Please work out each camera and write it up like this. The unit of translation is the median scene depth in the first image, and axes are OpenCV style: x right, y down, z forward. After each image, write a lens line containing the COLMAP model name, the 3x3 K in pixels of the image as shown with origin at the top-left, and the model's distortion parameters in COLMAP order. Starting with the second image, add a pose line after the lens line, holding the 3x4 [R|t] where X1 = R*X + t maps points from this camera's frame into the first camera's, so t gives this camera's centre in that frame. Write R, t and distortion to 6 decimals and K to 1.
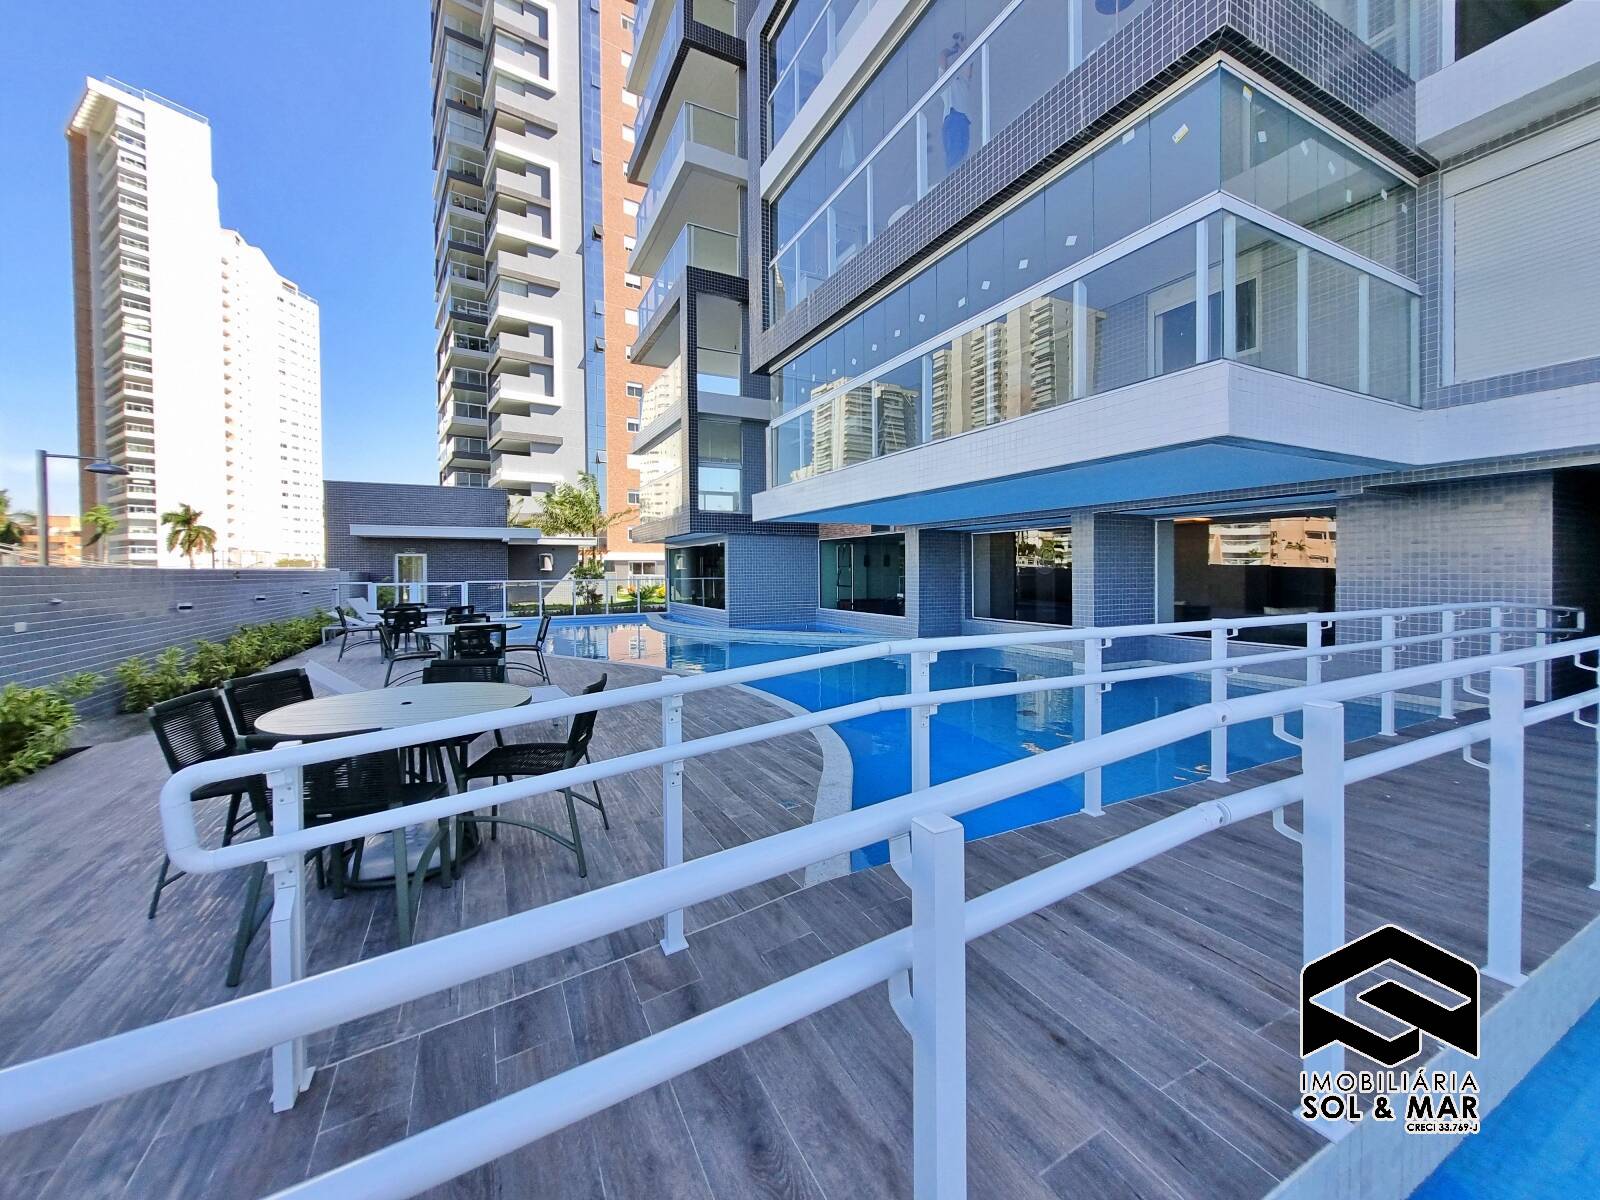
lens RADIAL K [[625.3, 0, 793.7], [0, 625.3, 585.7], [0, 0, 1]] dist [0.008422, -0.003583]
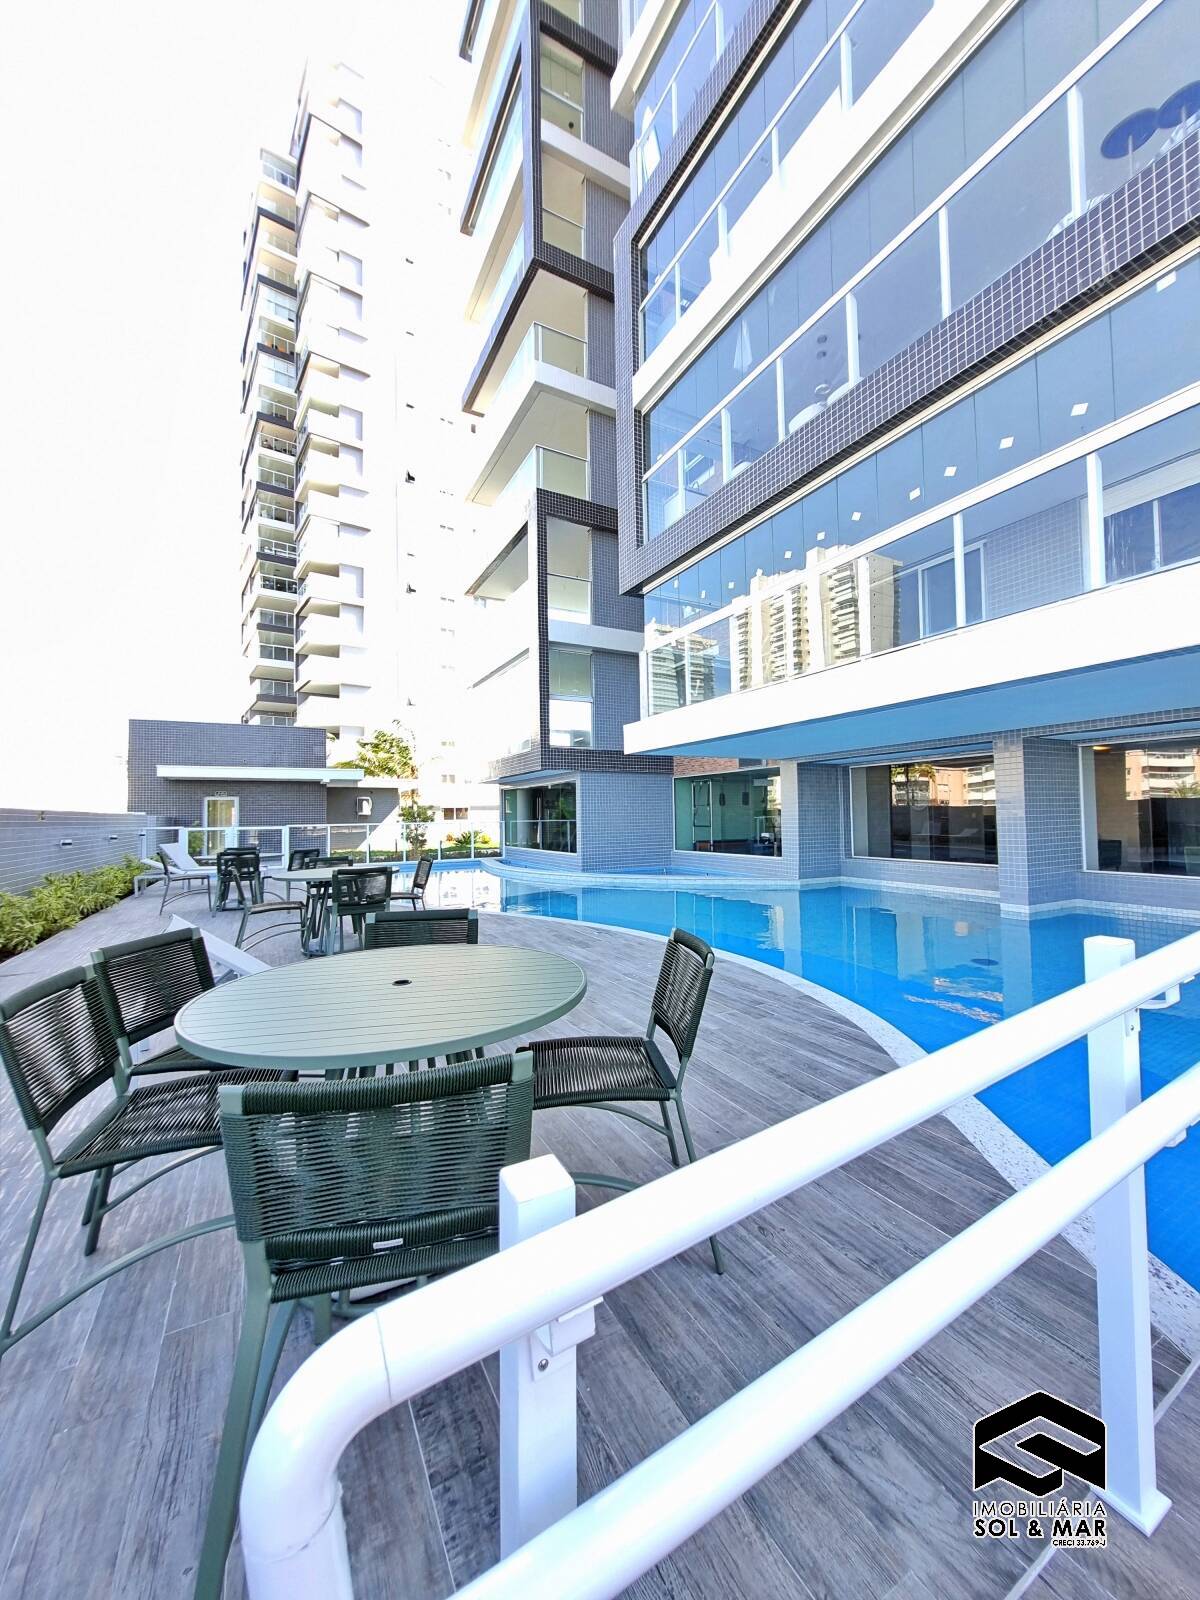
lens RADIAL K [[625.3, 0, 616.8], [0, 625.3, 797.6], [0, 0, 1]] dist [0.008422, -0.003583]
pose [[0.999185, -0.008124, 0.039544, -0.063617], [0.010271, 0.998466, -0.054405, 0.006265], [-0.039041, 0.054767, 0.997736, 0.053499]]
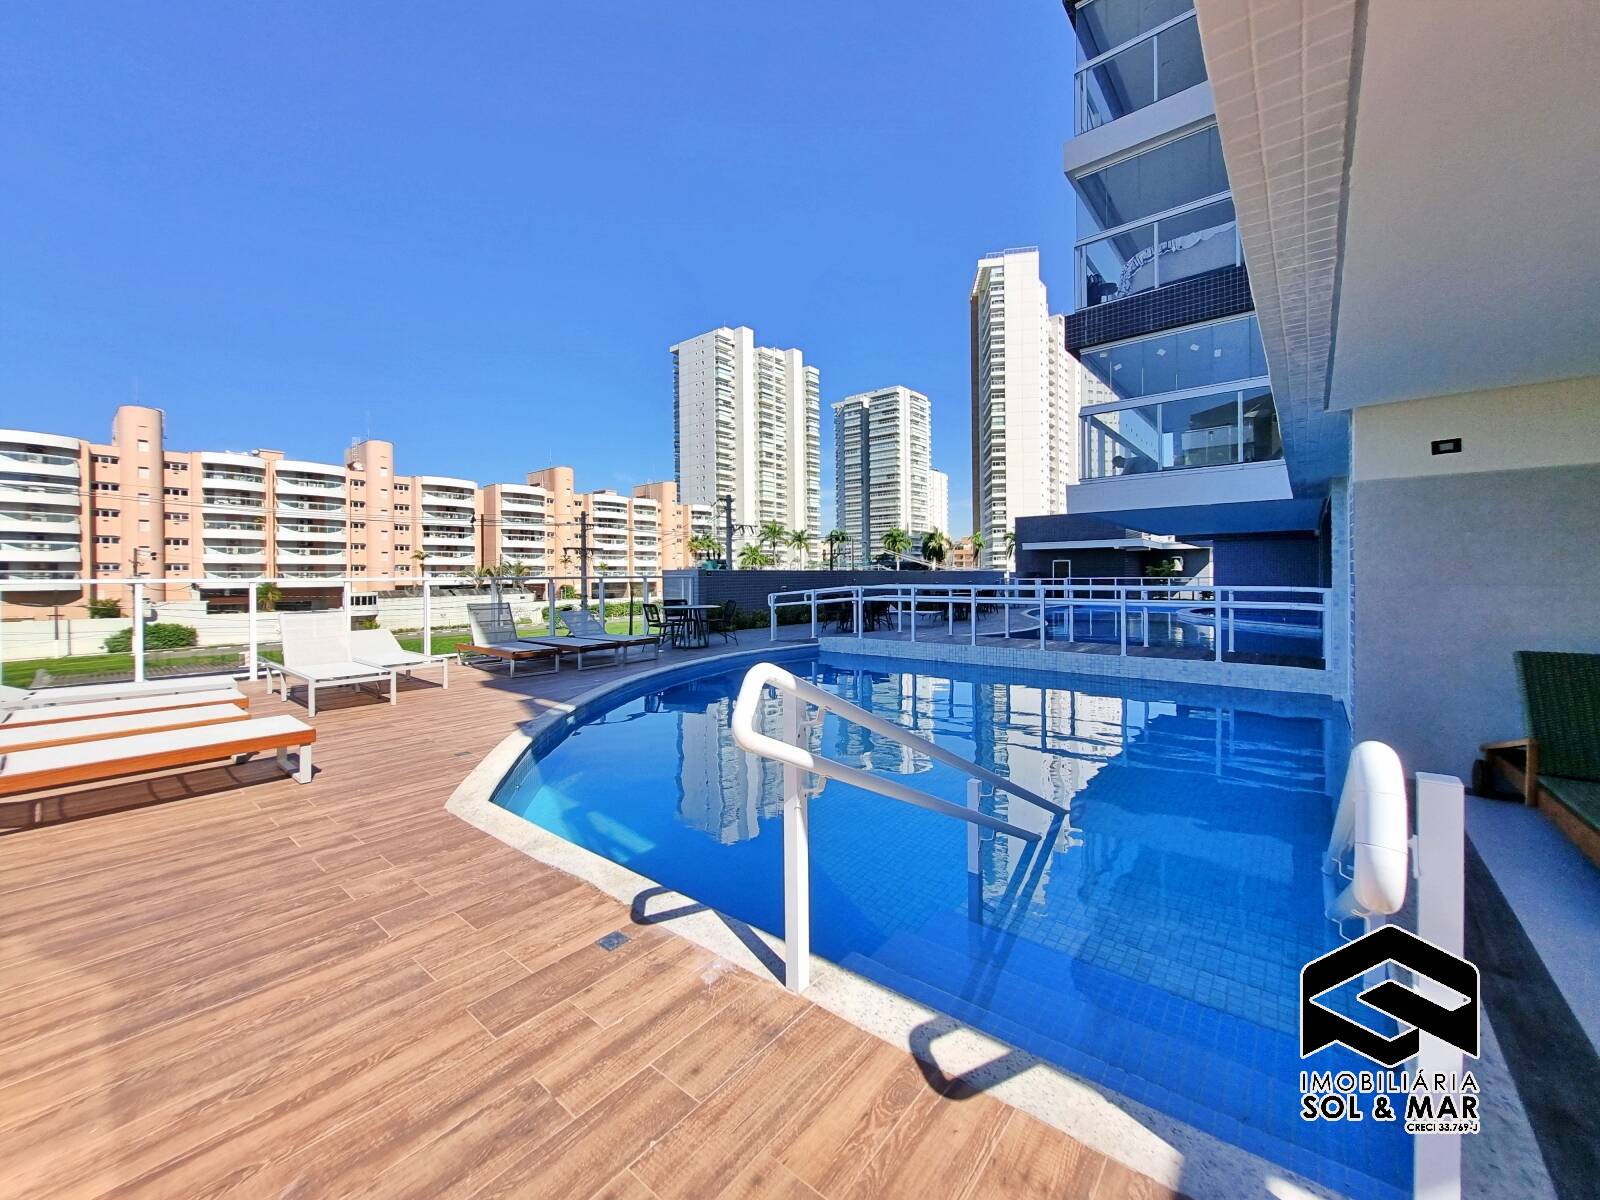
lens RADIAL K [[625.3, 0, 790.6], [0, 625.3, 584.1], [0, 0, 1]] dist [0.008422, -0.003583]
pose [[0.404280, 0.012258, -0.914553, 0.518482], [-0.013658, 0.999880, 0.007365, 0.006807], [0.914533, 0.009513, 0.404398, -0.236688]]
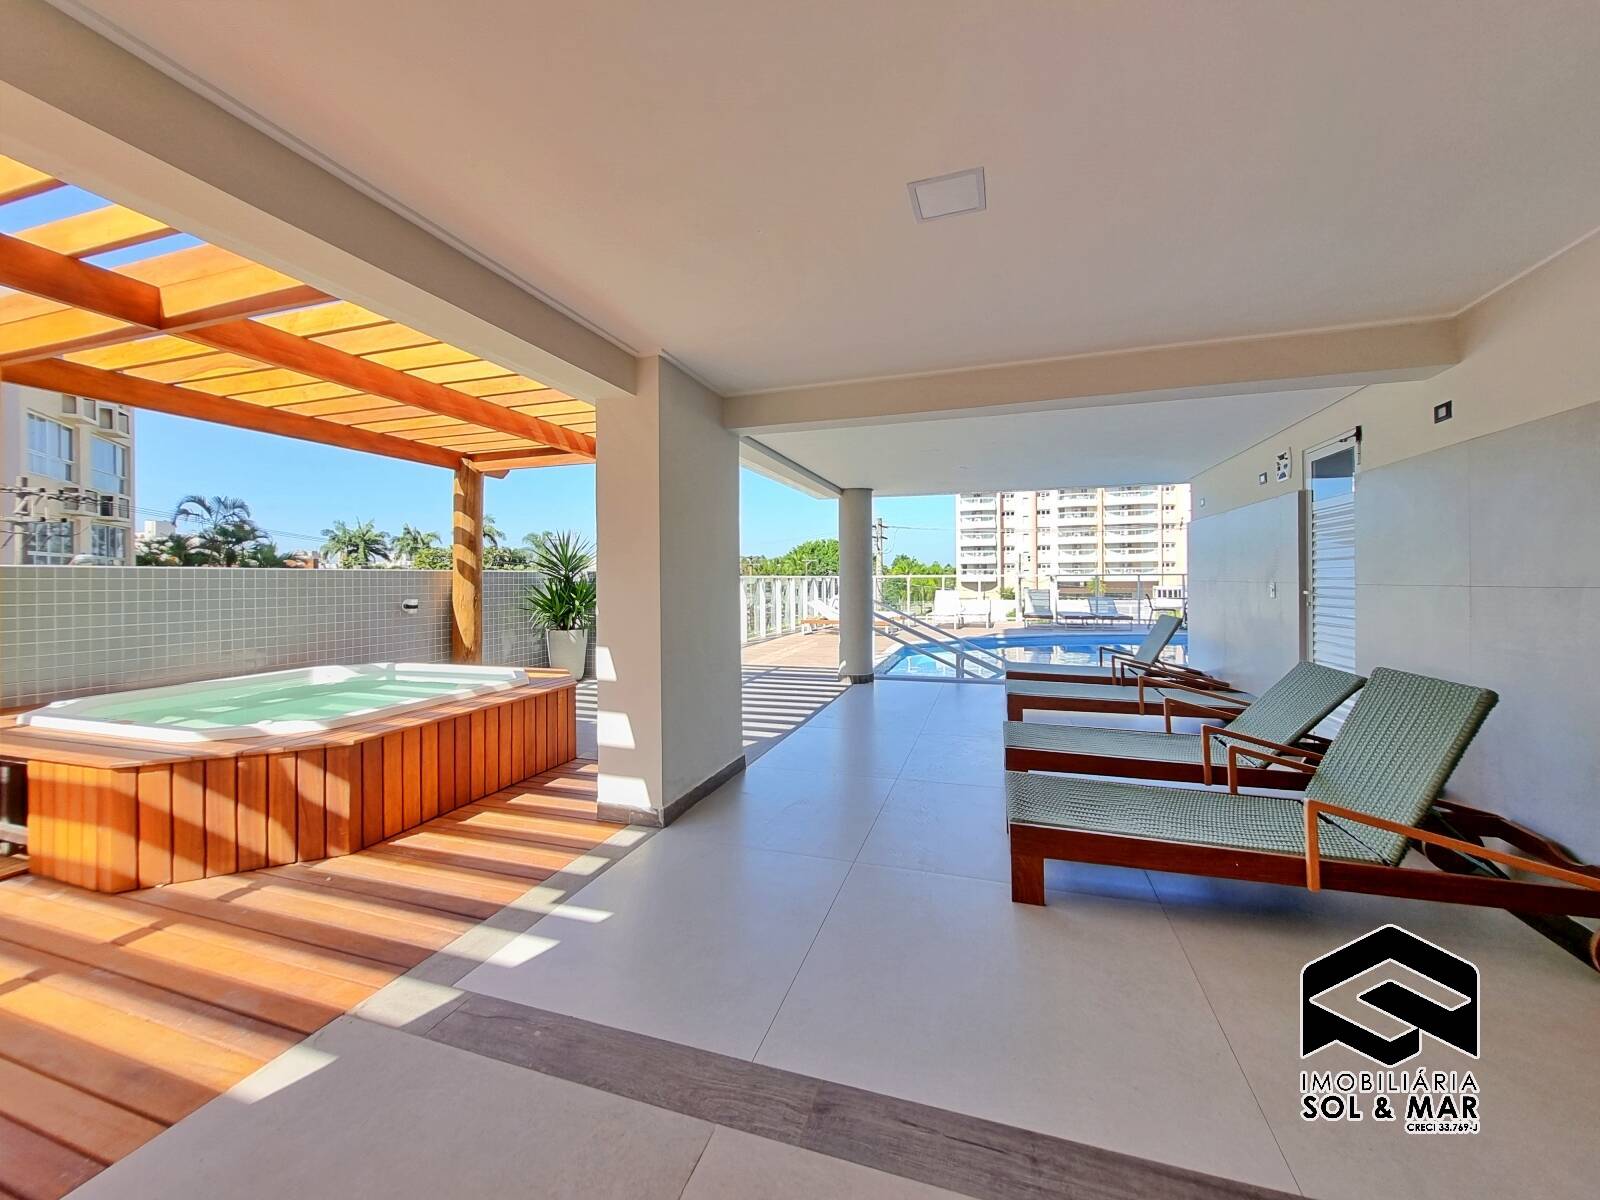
lens RADIAL K [[625.3, 0, 798.2], [0, 625.3, 576.4], [0, 0, 1]] dist [0.008422, -0.003583]
pose [[-0.713726, 0.008317, -0.700375, 0.735981], [-0.004316, 0.999858, 0.016272, -0.002564], [0.700411, 0.014637, -0.713589, 0.185418]]
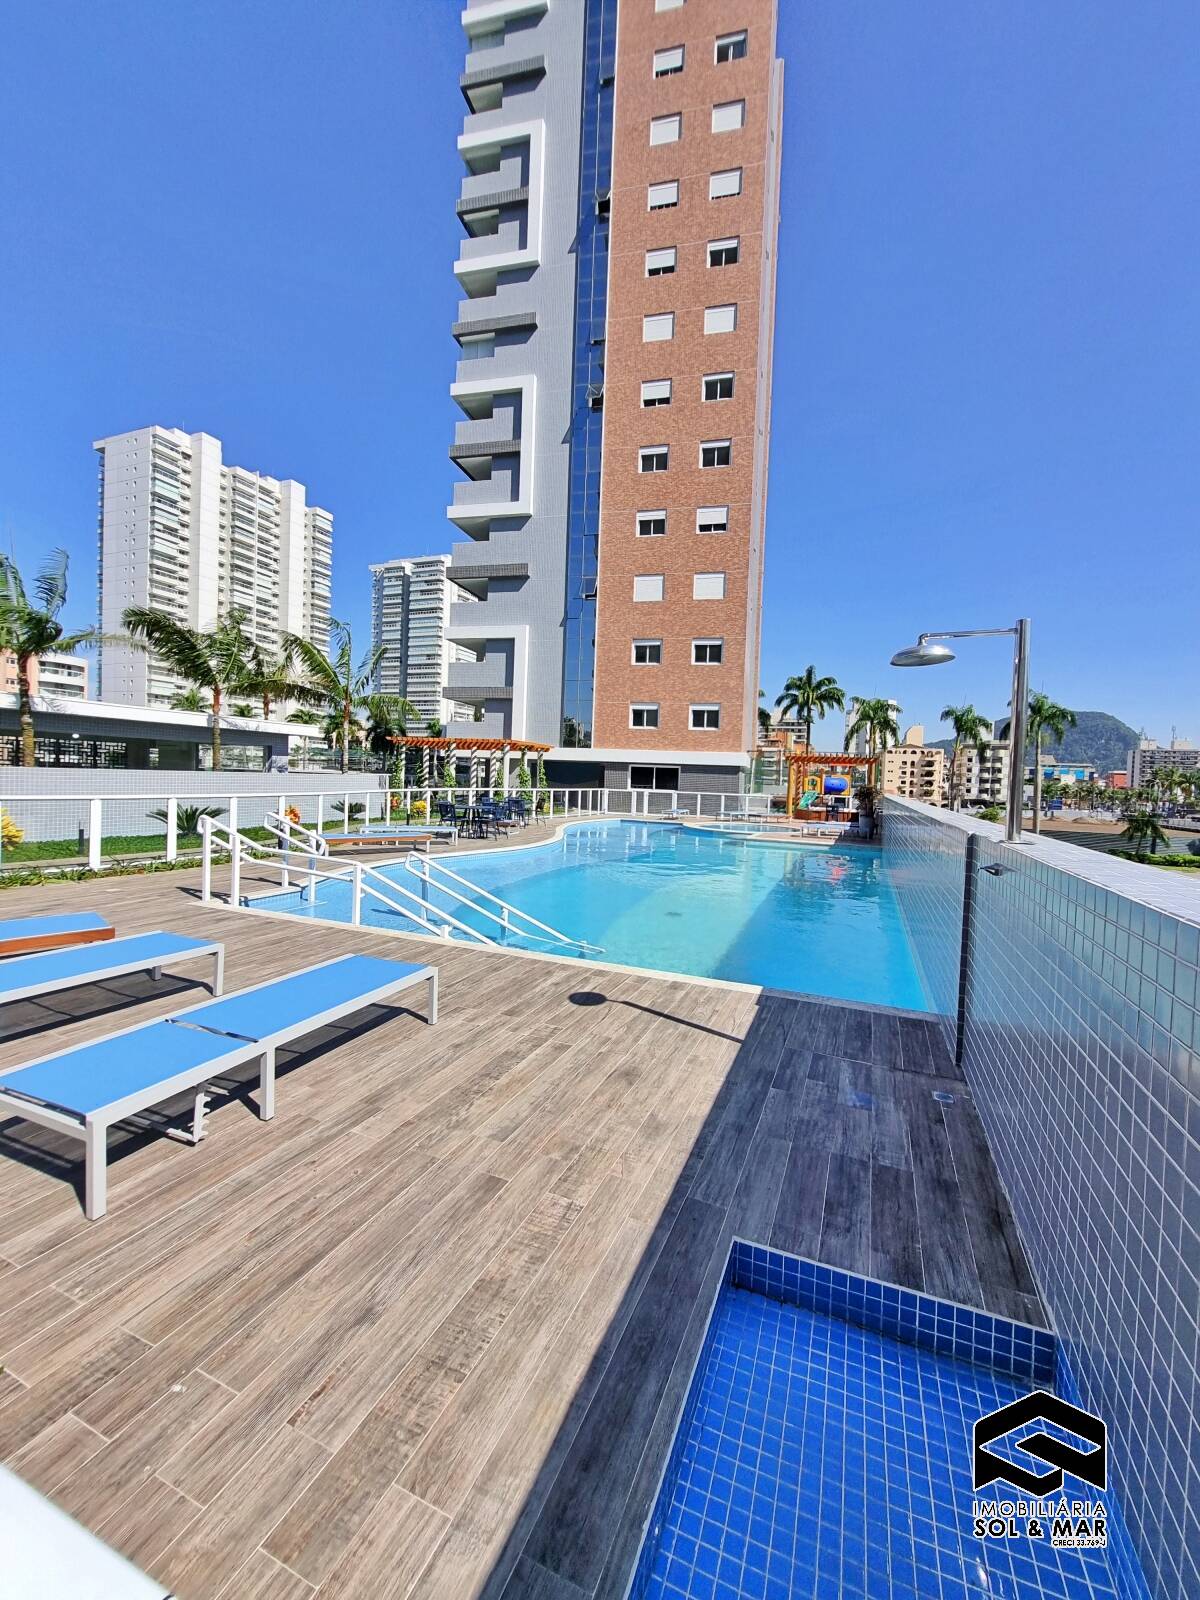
lens RADIAL K [[625.3, 0, 617.8], [0, 625.3, 795.1], [0, 0, 1]] dist [0.008422, -0.003583]
pose [[0.663478, 0.052753, -0.746334, 0.350911], [-0.058955, 0.998096, 0.018137, -0.046498], [0.745870, 0.031967, 0.665324, 1.363844]]
